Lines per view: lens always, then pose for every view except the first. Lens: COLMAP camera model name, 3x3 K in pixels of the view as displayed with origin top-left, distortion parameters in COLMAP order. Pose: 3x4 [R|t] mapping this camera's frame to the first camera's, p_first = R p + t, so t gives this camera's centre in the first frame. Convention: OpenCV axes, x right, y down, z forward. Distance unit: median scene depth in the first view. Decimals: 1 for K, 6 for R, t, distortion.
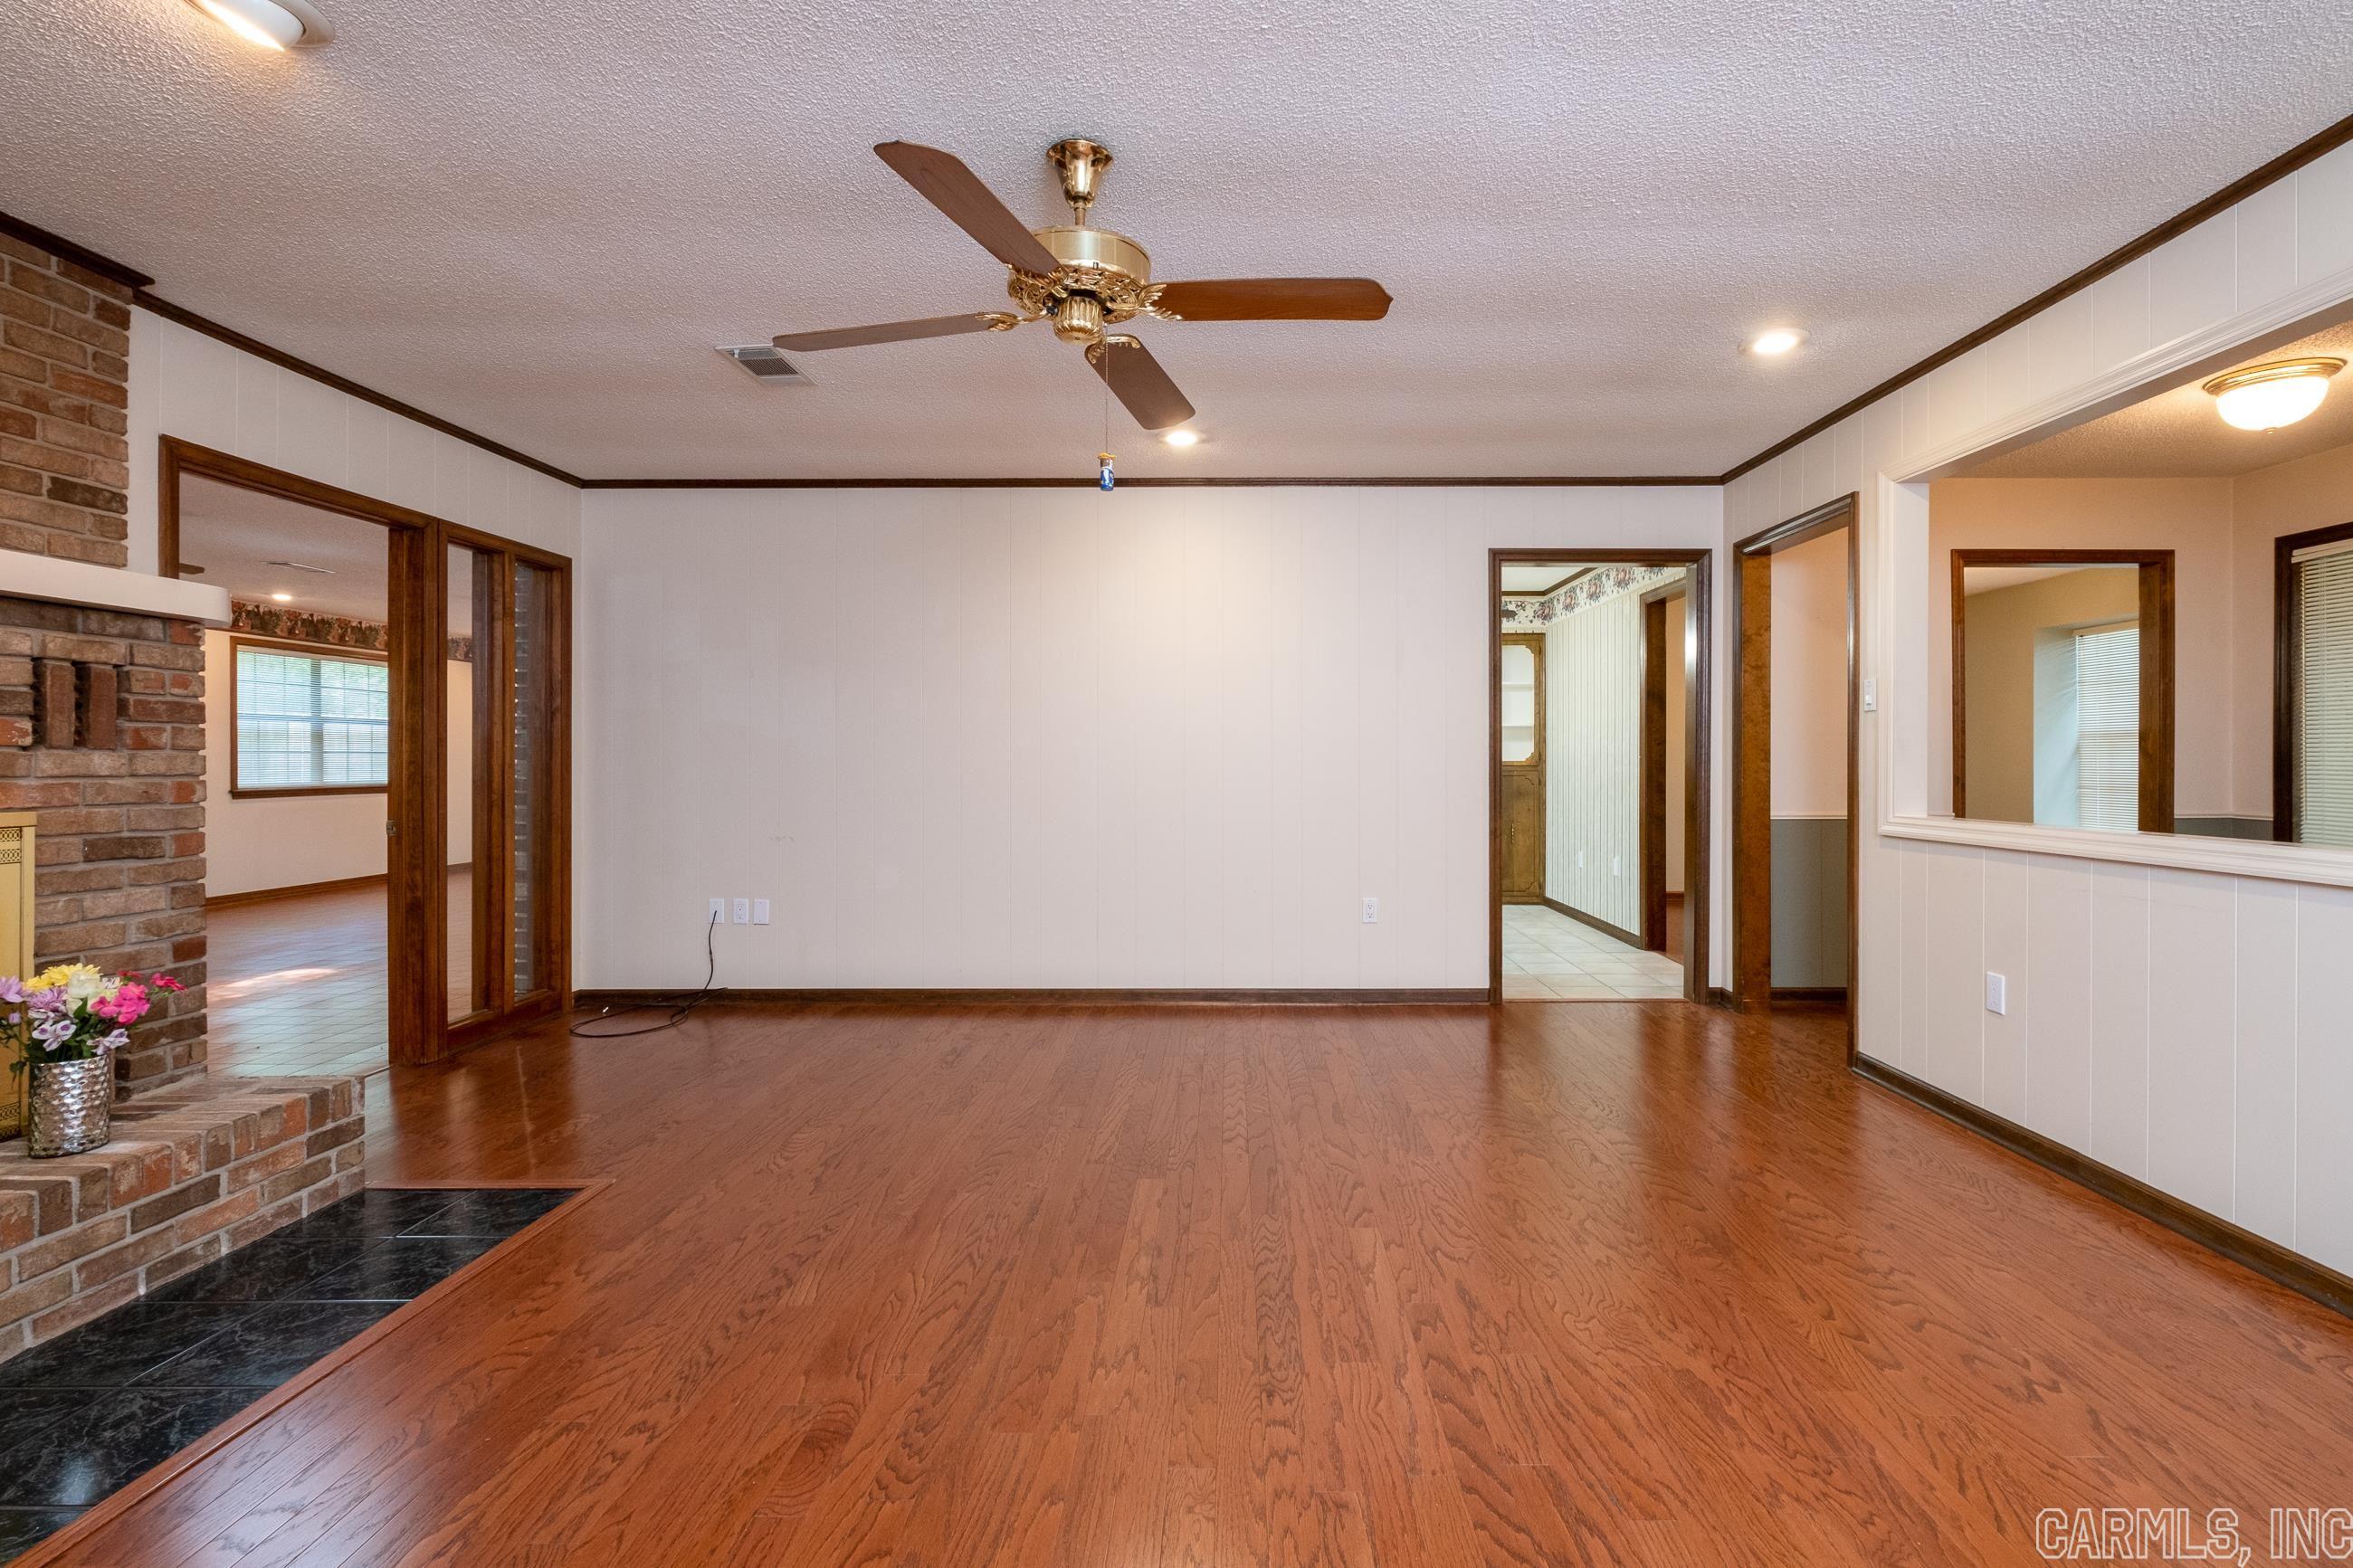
lens RADIAL K [[1067.4, 0, 1233.8], [0, 1067.4, 758.0], [0, 0, 1]] dist [-0.002665, 0.000074]
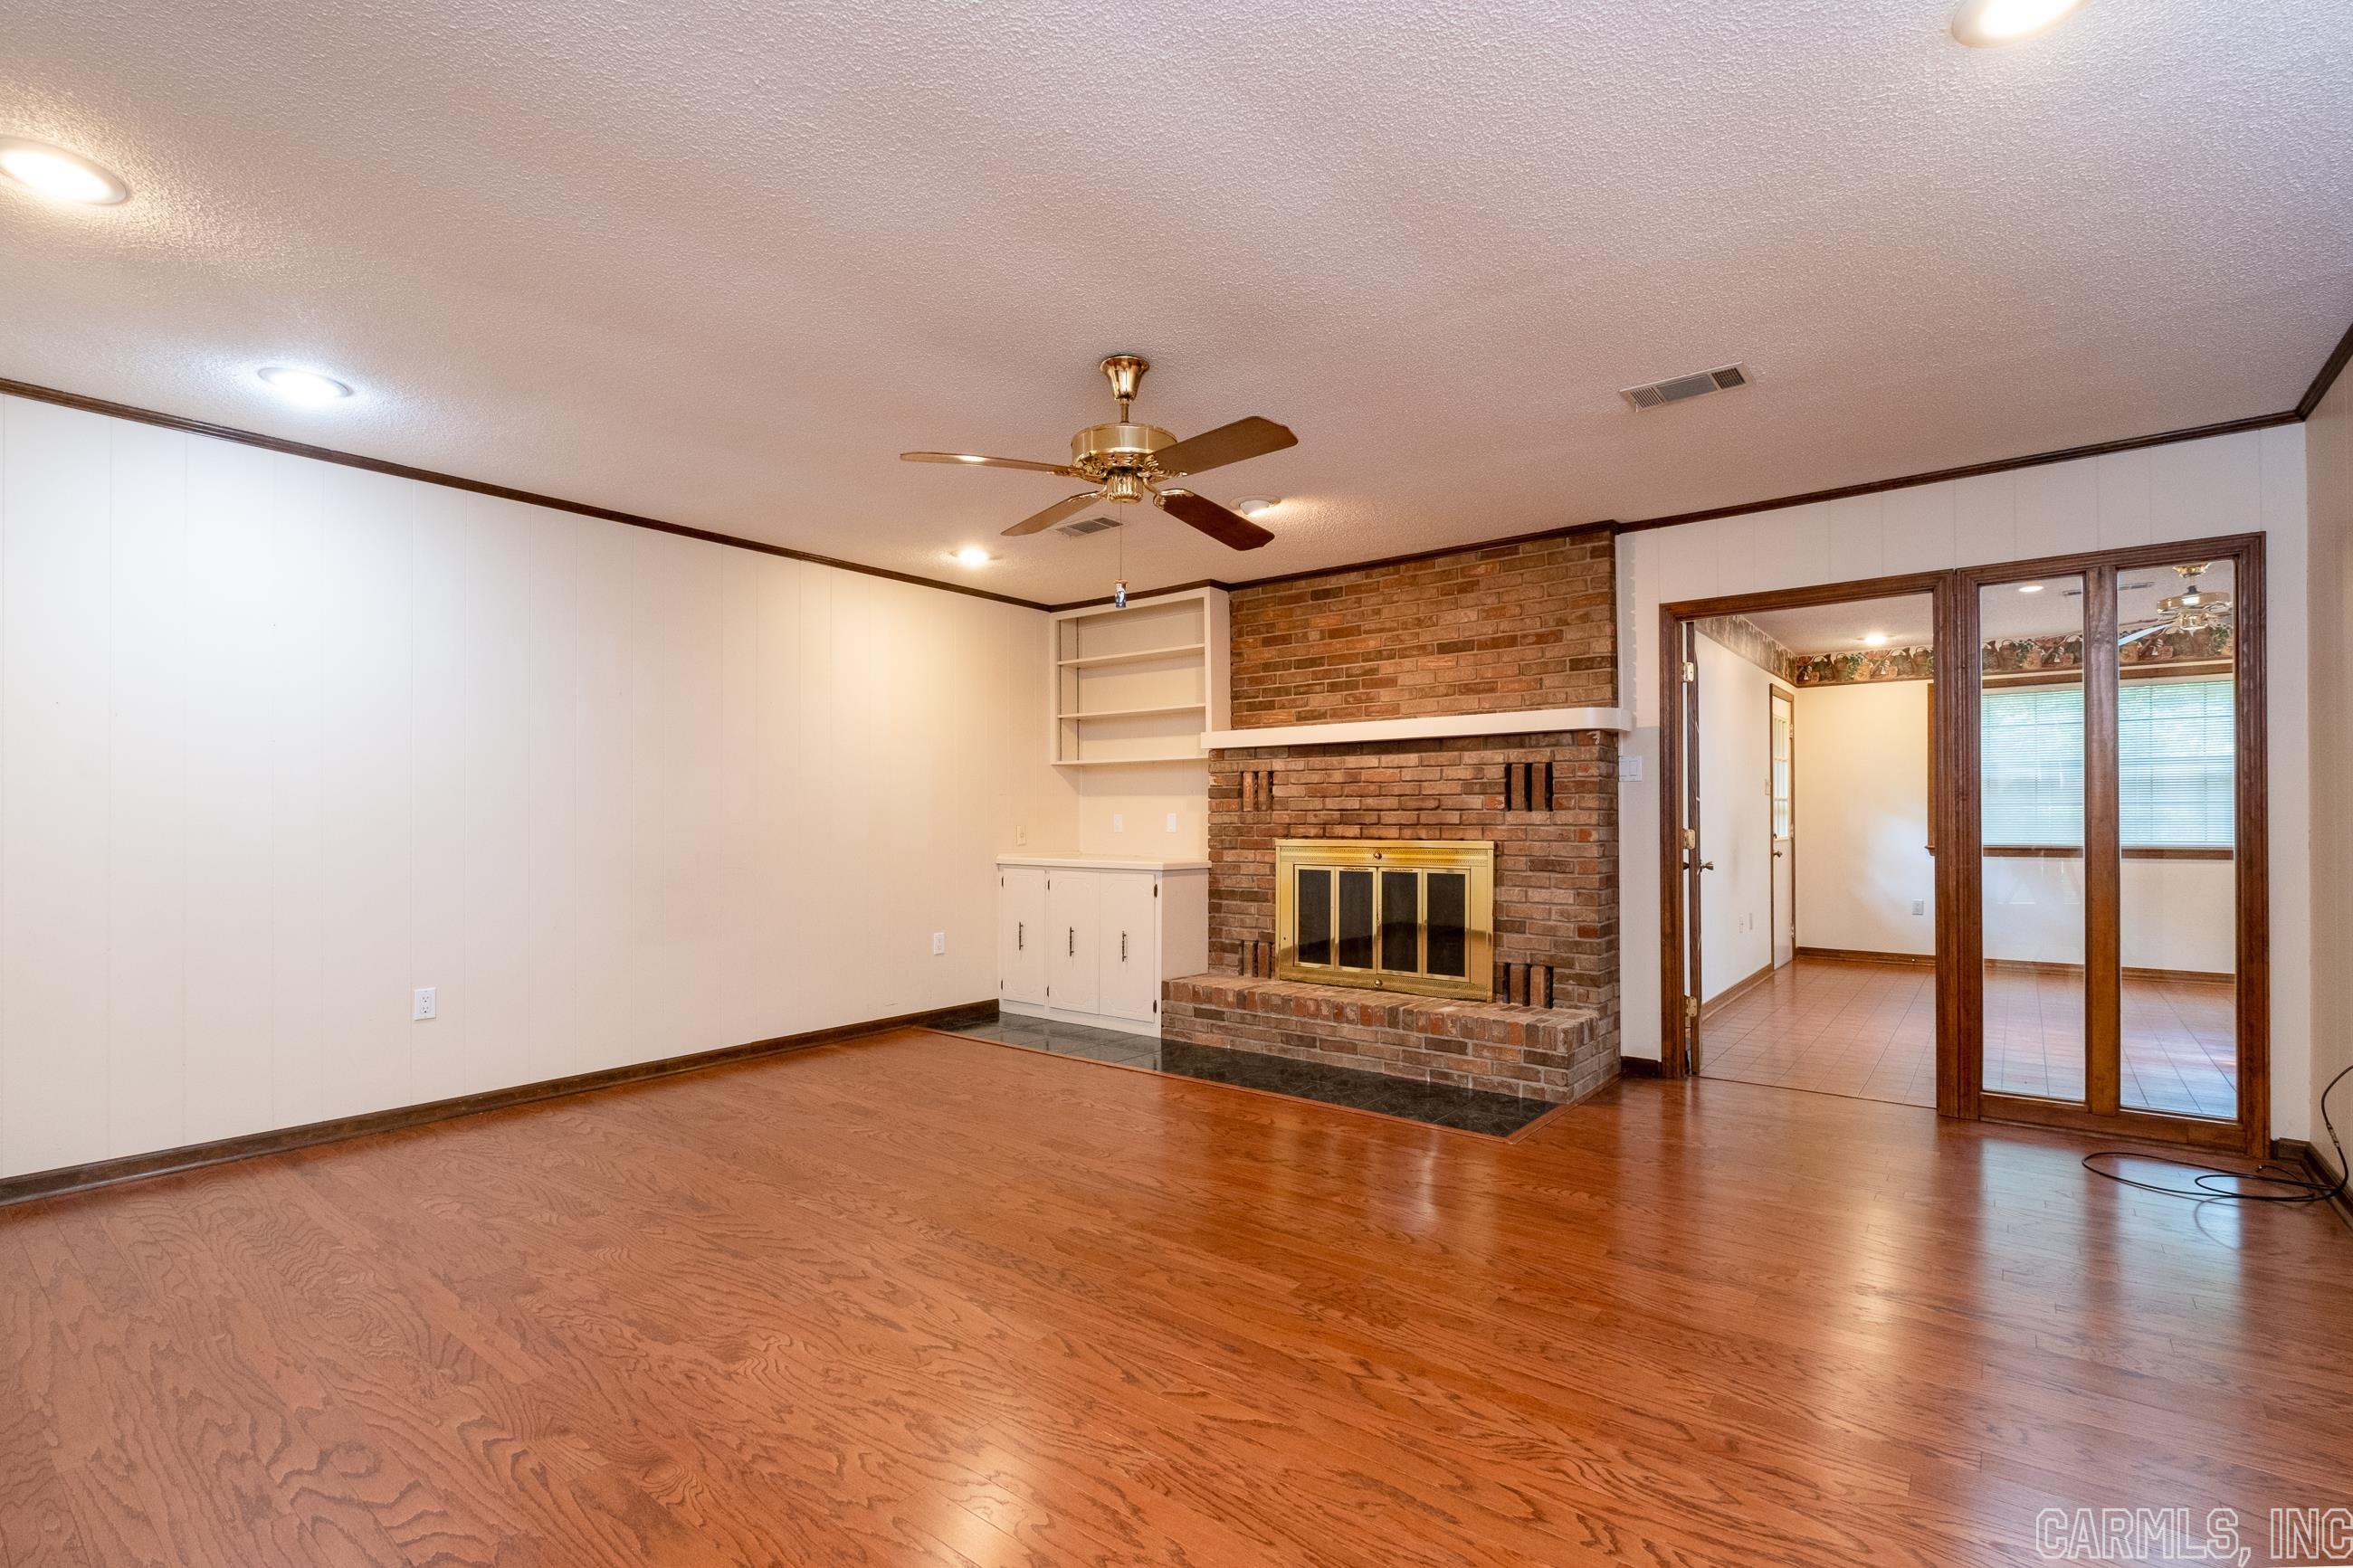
lens RADIAL K [[1079.4, 0, 1169.3], [0, 1079.4, 814.4], [0, 0, 1]] dist [-0.003337, 0.000433]
pose [[-0.626683, 0.000813, -0.779274, 0.755803], [0.007287, 0.999962, -0.004817, 0.003409], [0.779240, -0.008698, -0.626665, 1.638463]]
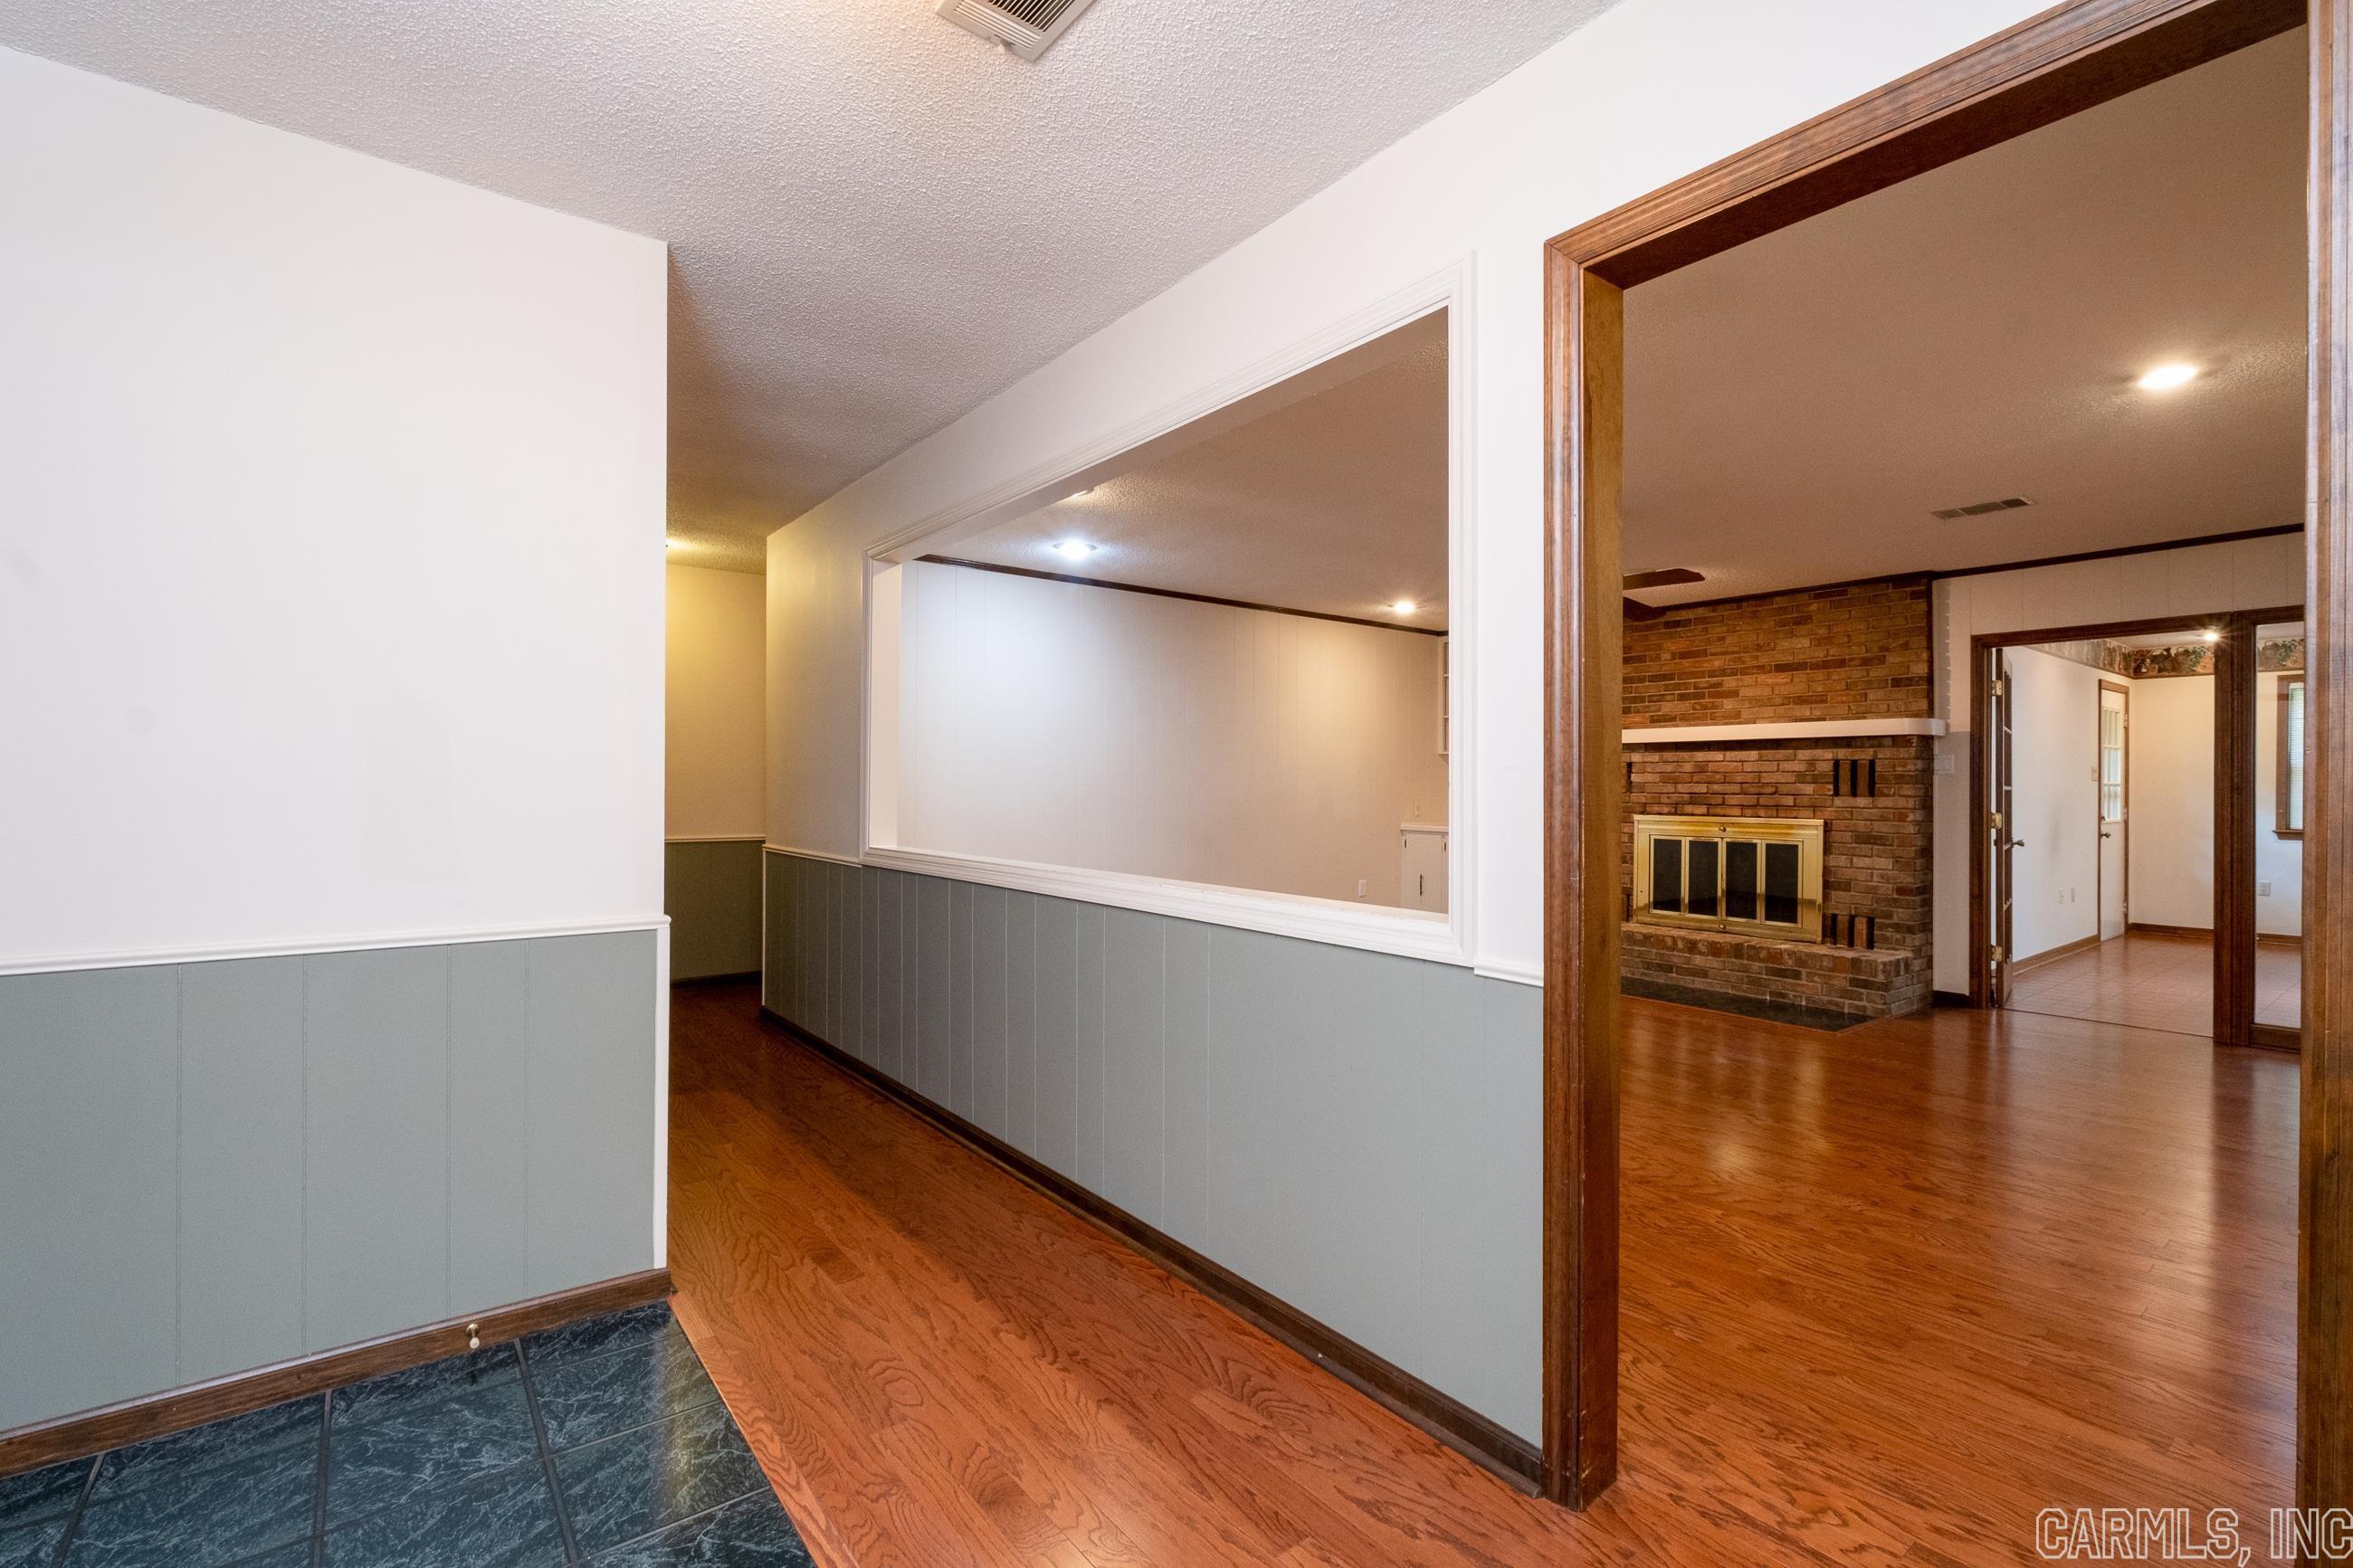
lens RADIAL K [[1059.7, 0, 1176.5], [0, 1059.7, 784.0], [0, 0, 1]] dist [-0.002477, -0.000841]
pose [[-0.794075, -0.005208, -0.607797, 1.539227], [-0.002978, 0.999985, -0.004677, -0.019756], [0.607812, -0.001904, -0.794079, 1.907161]]
